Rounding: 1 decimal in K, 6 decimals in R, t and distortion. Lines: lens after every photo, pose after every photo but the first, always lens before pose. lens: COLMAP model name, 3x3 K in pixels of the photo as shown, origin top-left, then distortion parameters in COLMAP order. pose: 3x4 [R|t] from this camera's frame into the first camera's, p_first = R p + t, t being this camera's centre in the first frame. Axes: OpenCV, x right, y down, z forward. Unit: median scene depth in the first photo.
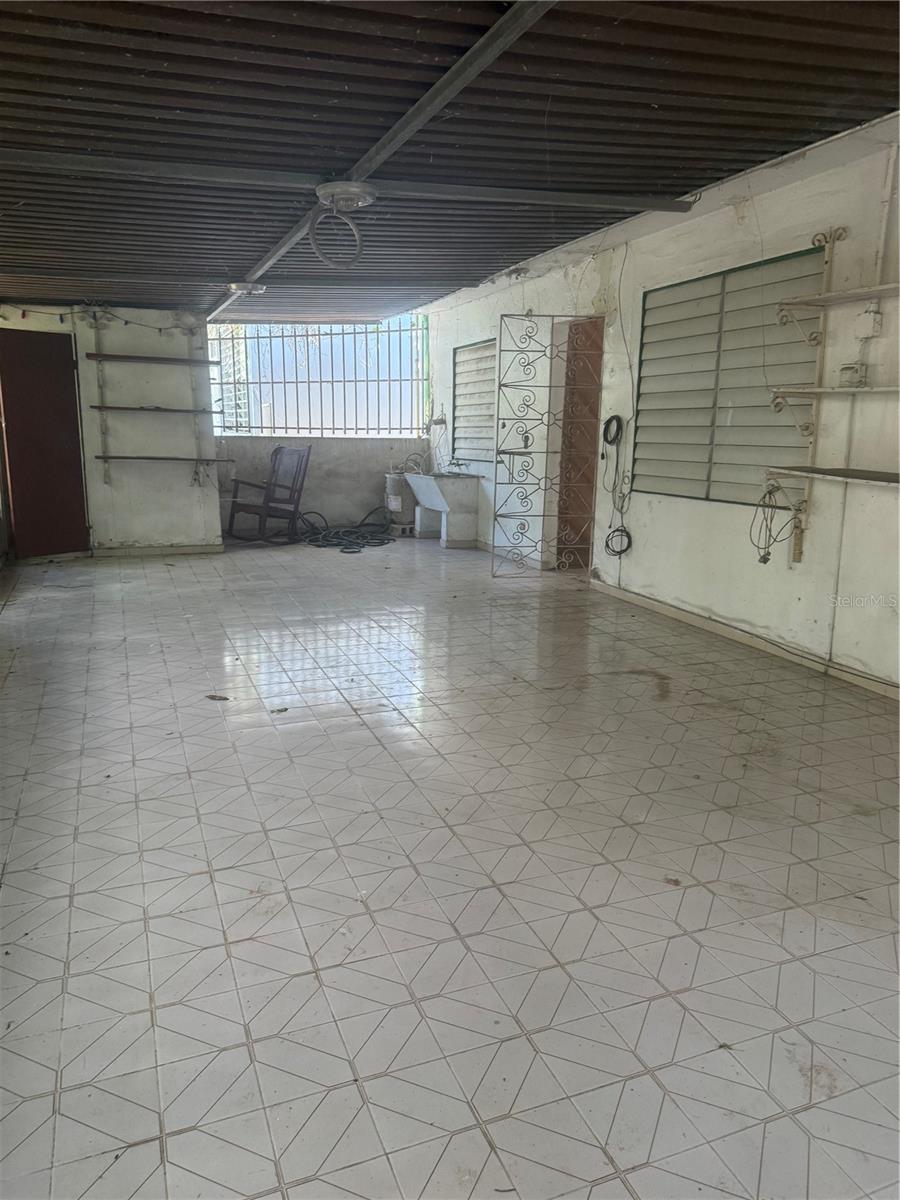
lens RADIAL K [[865.7, 0, 443.8], [0, 865.7, 605.1], [0, 0, 1]] dist [0.026371, -0.064304]
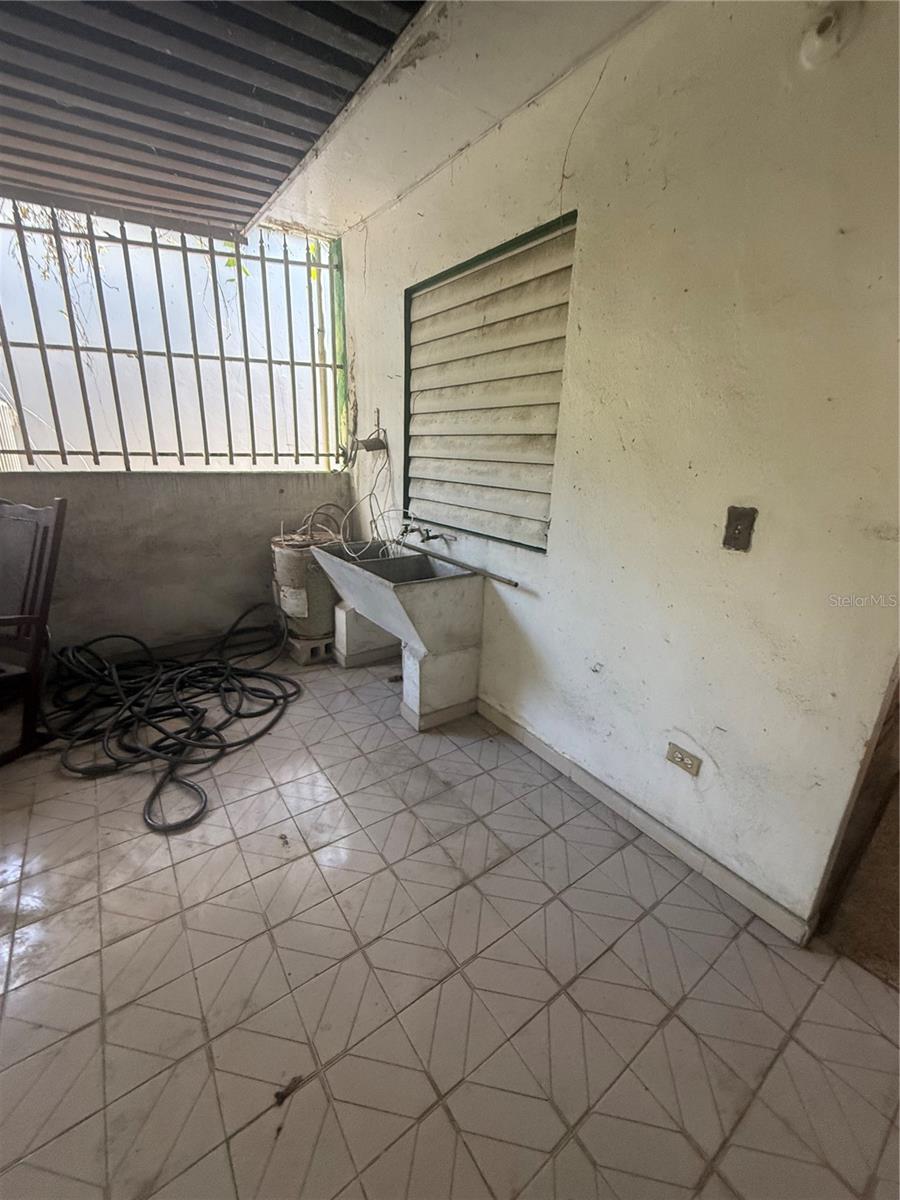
lens RADIAL K [[479.6, 0, 445.9], [0, 479.6, 585.1], [0, 0, 1]] dist [0.000964, -0.000095]
pose [[0.967591, -0.048555, 0.247811, -0.039112], [0.026809, 0.995546, 0.090389, -0.150784], [-0.251096, -0.080816, 0.964583, 0.695368]]
